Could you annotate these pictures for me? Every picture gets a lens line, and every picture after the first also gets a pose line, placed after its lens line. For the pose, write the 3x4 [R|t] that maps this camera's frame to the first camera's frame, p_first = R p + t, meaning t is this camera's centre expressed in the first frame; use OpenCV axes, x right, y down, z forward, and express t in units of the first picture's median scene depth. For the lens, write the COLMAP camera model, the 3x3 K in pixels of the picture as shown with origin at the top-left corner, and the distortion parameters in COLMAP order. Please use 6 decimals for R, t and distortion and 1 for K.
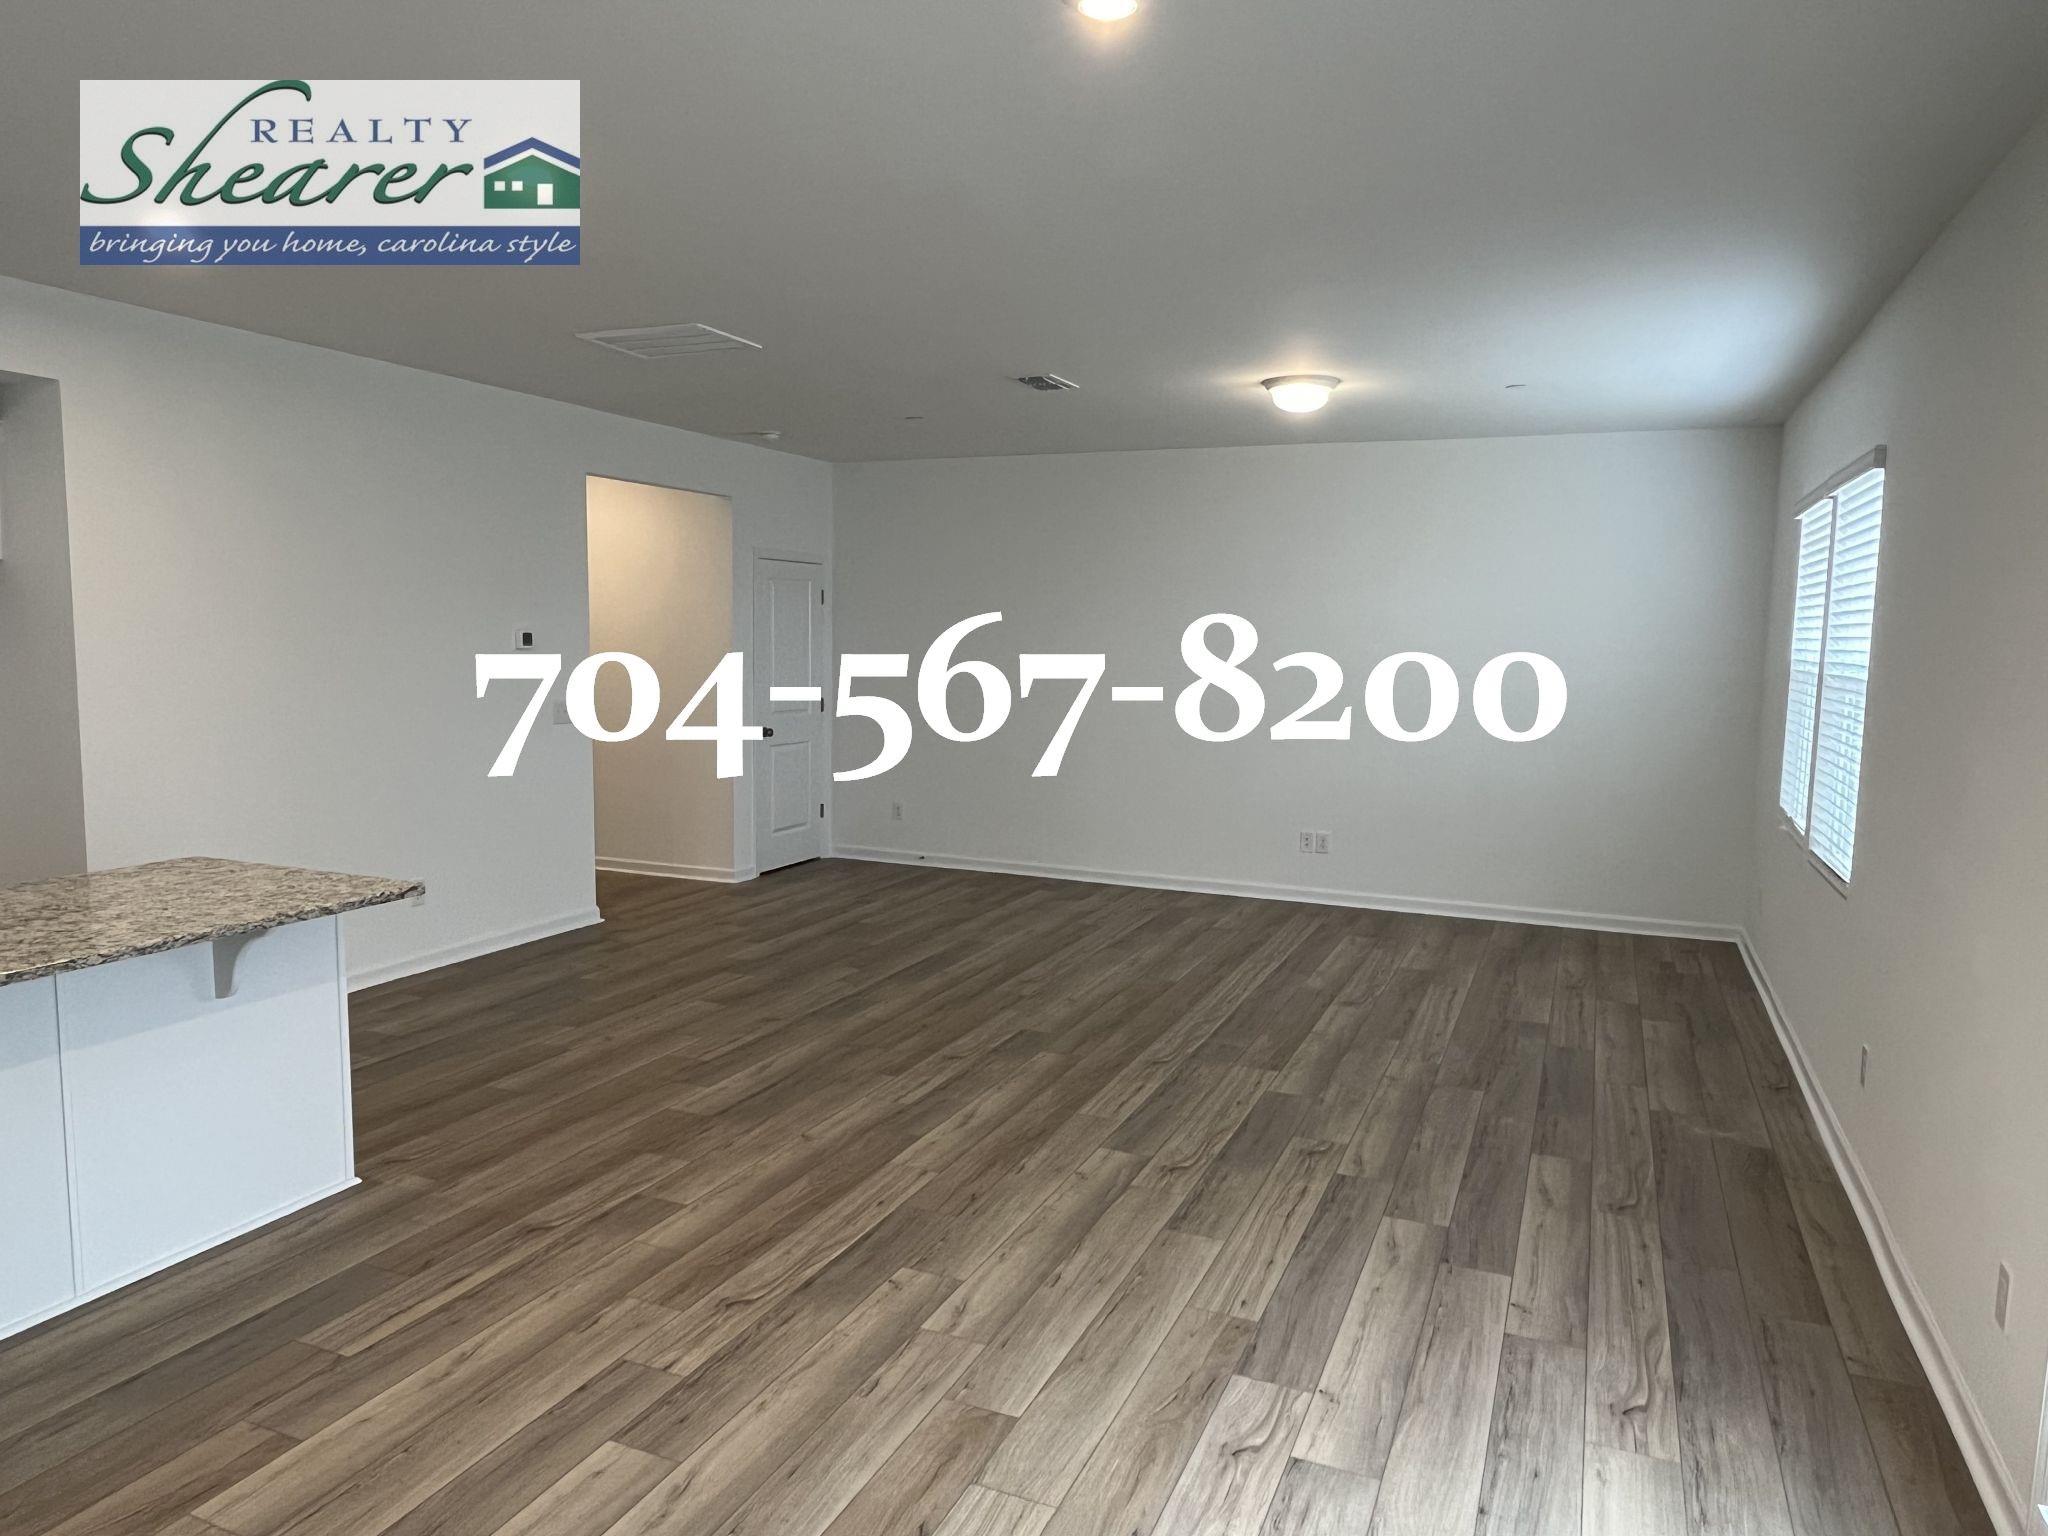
lens RADIAL K [[1334.5, 0, 1025.6], [0, 1334.5, 756.5], [0, 0, 1]] dist [-0.004817, 0.004486]
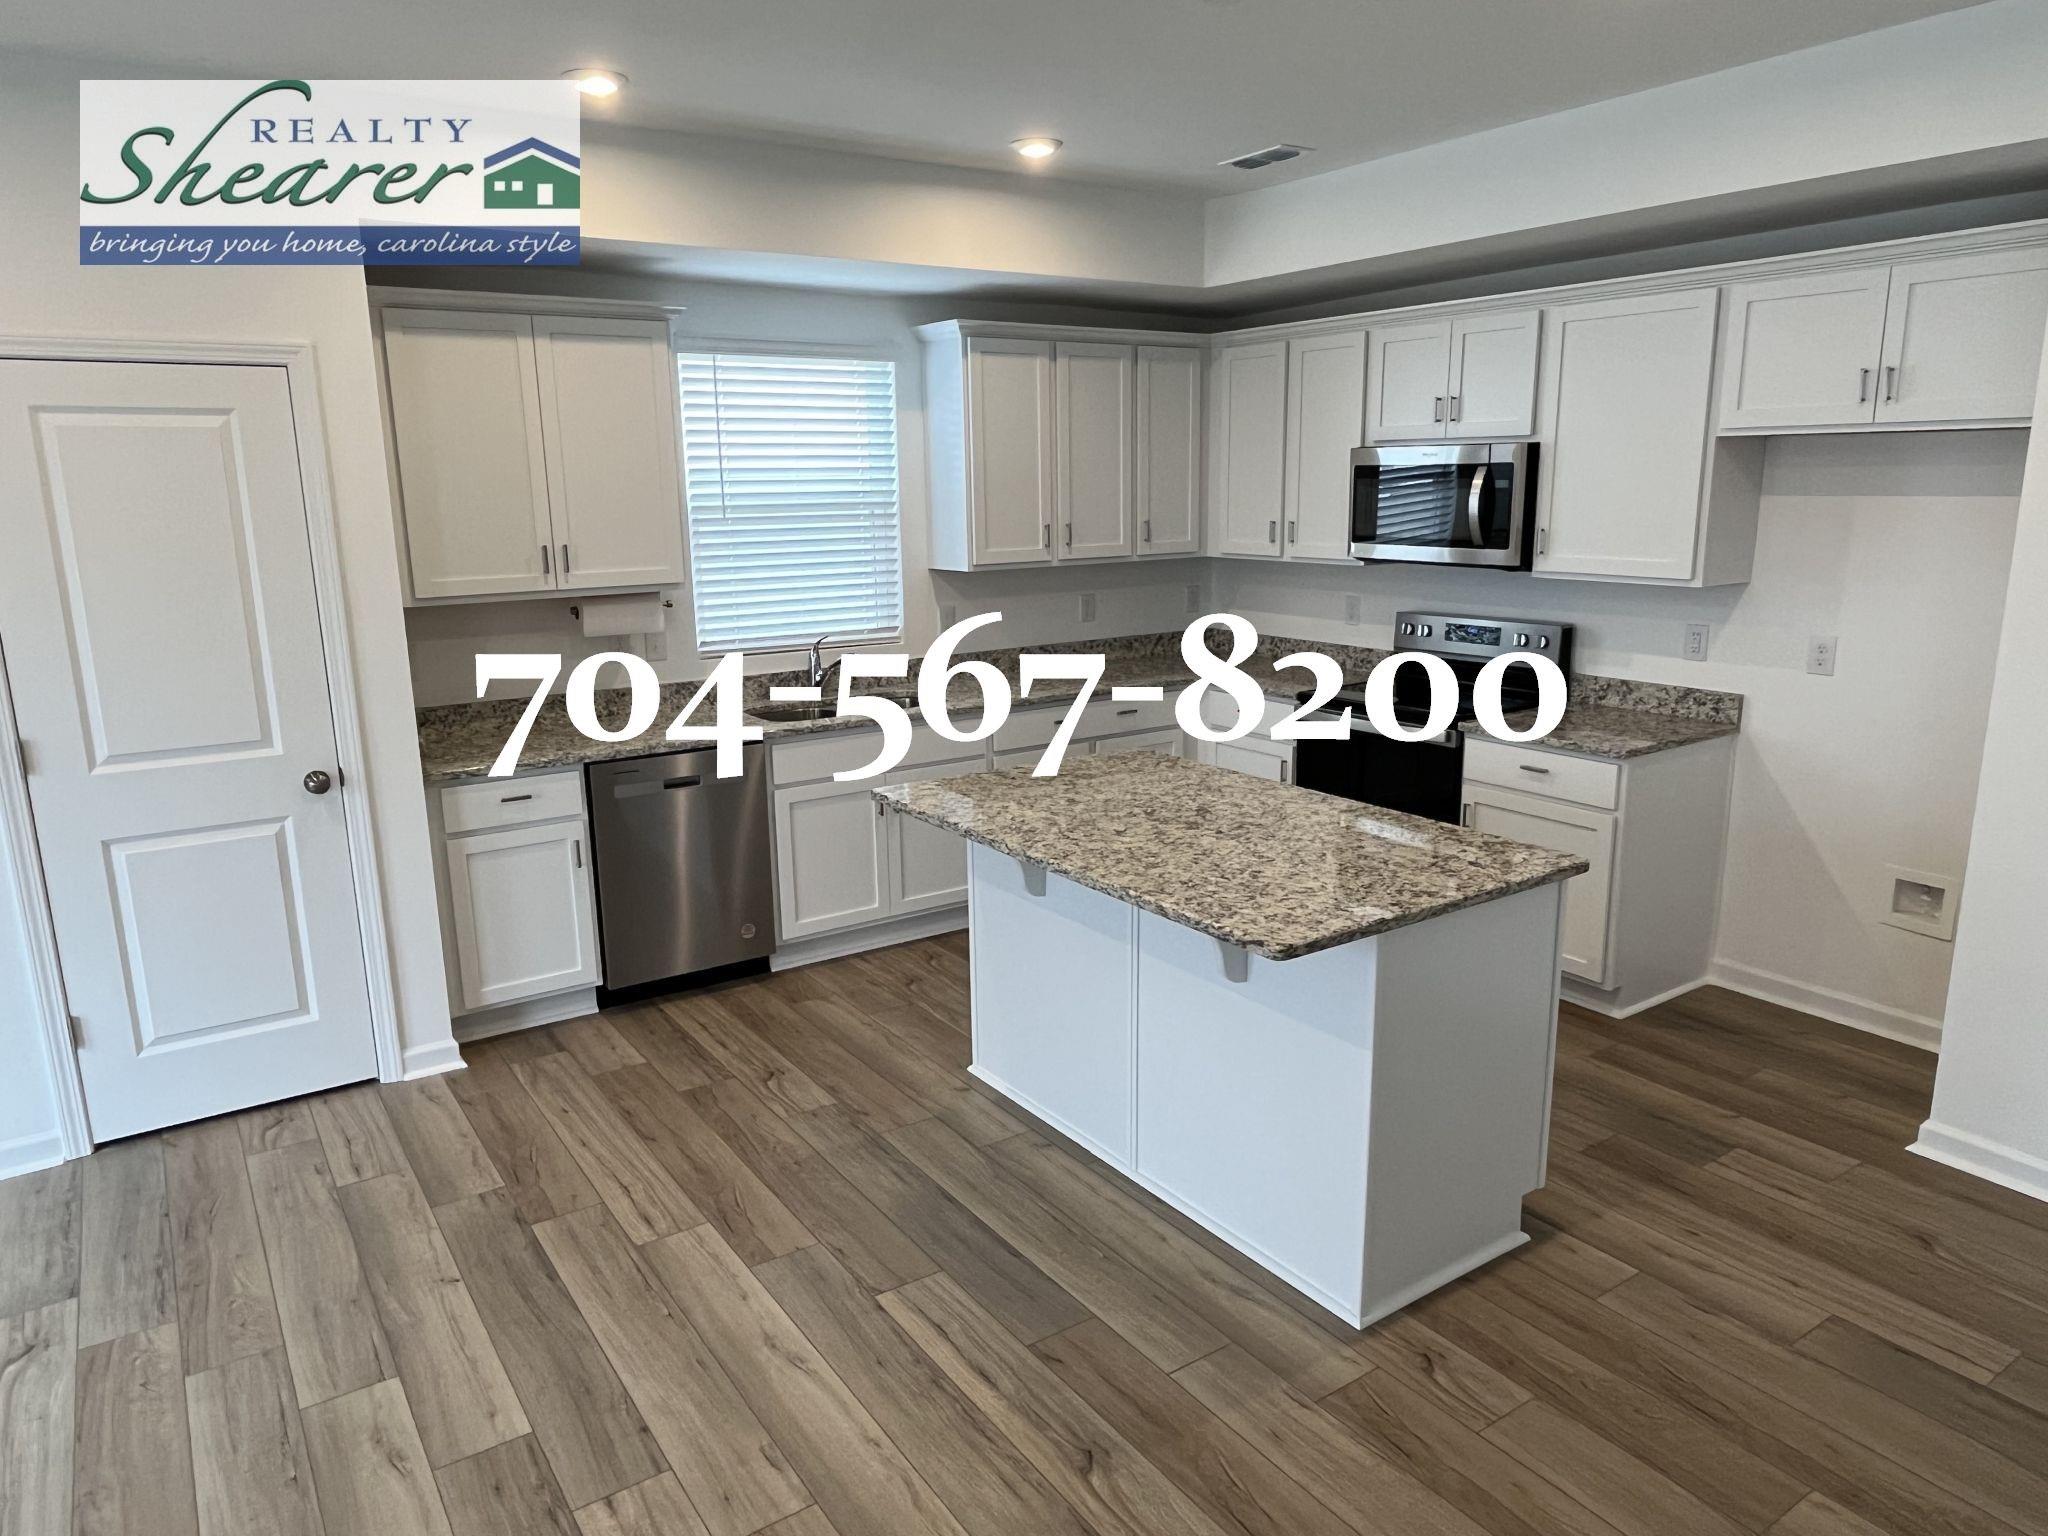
lens RADIAL K [[1334.5, 0, 1025.3], [0, 1334.5, 778.1], [0, 0, 1]] dist [-0.004817, 0.004486]
pose [[-0.537617, 0.179803, -0.823796, 0.132798], [-0.072340, 0.963562, 0.257518, -0.136819], [0.840080, 0.198039, -0.505020, 1.159835]]
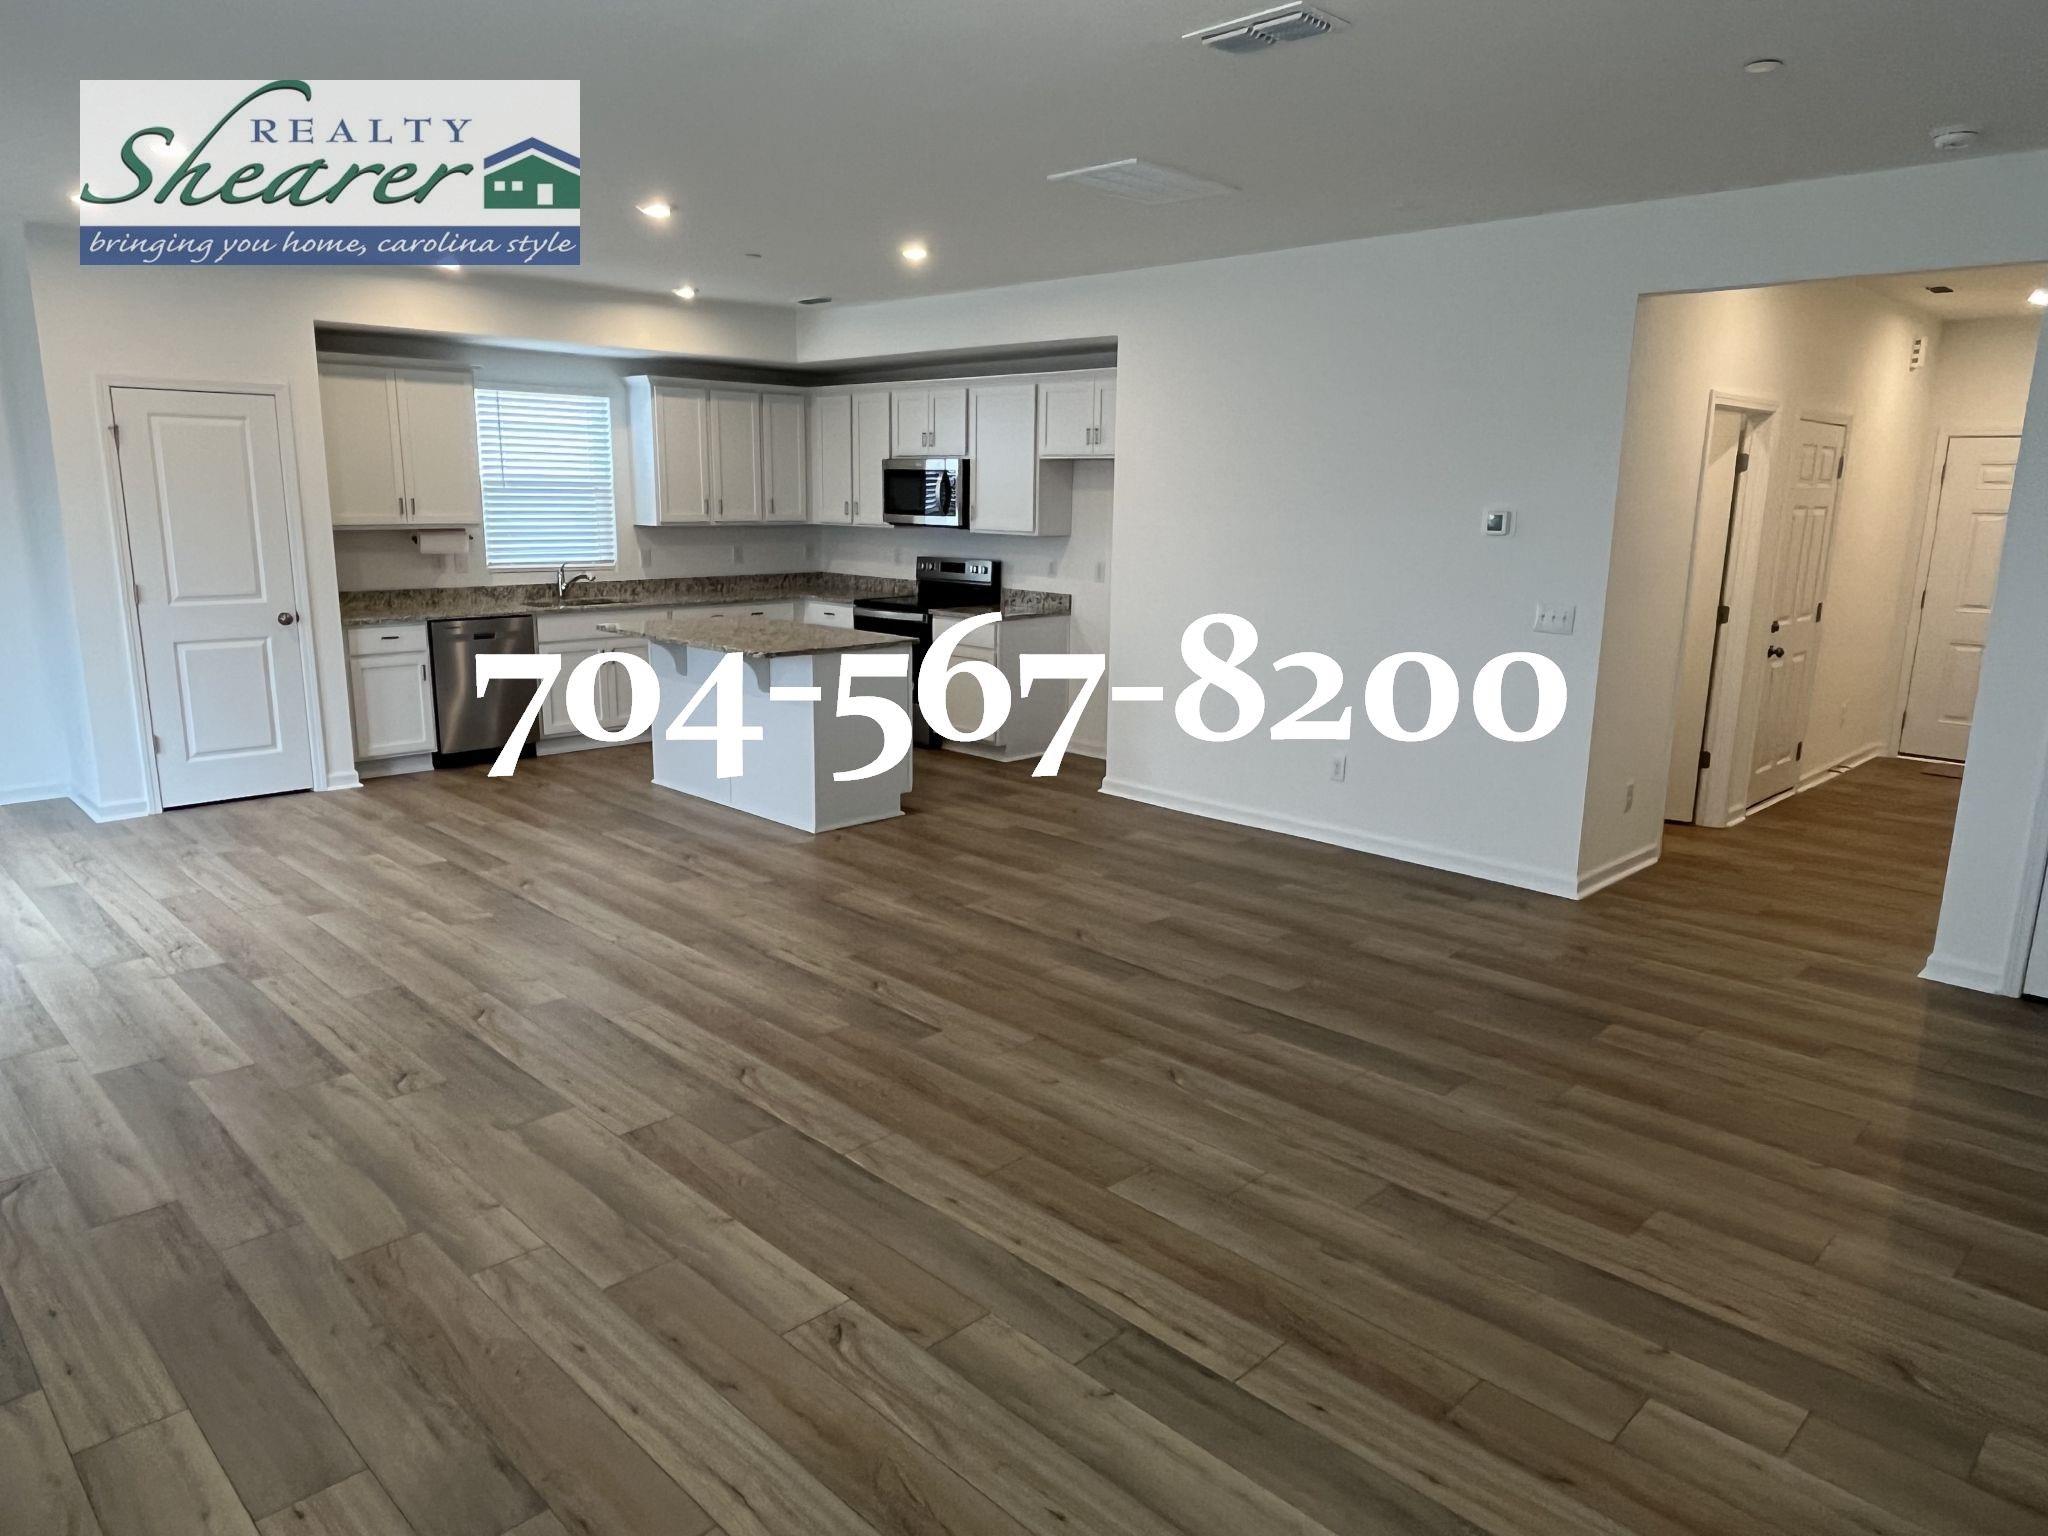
lens RADIAL K [[1334.5, 0, 1023.1], [0, 1334.5, 785.7], [0, 0, 1]] dist [-0.004817, 0.004486]
pose [[-0.370561, 0.183278, -0.910546, 0.922325], [-0.108690, 0.965046, 0.238481, -0.166608], [0.922427, 0.187339, -0.337688, 1.807168]]
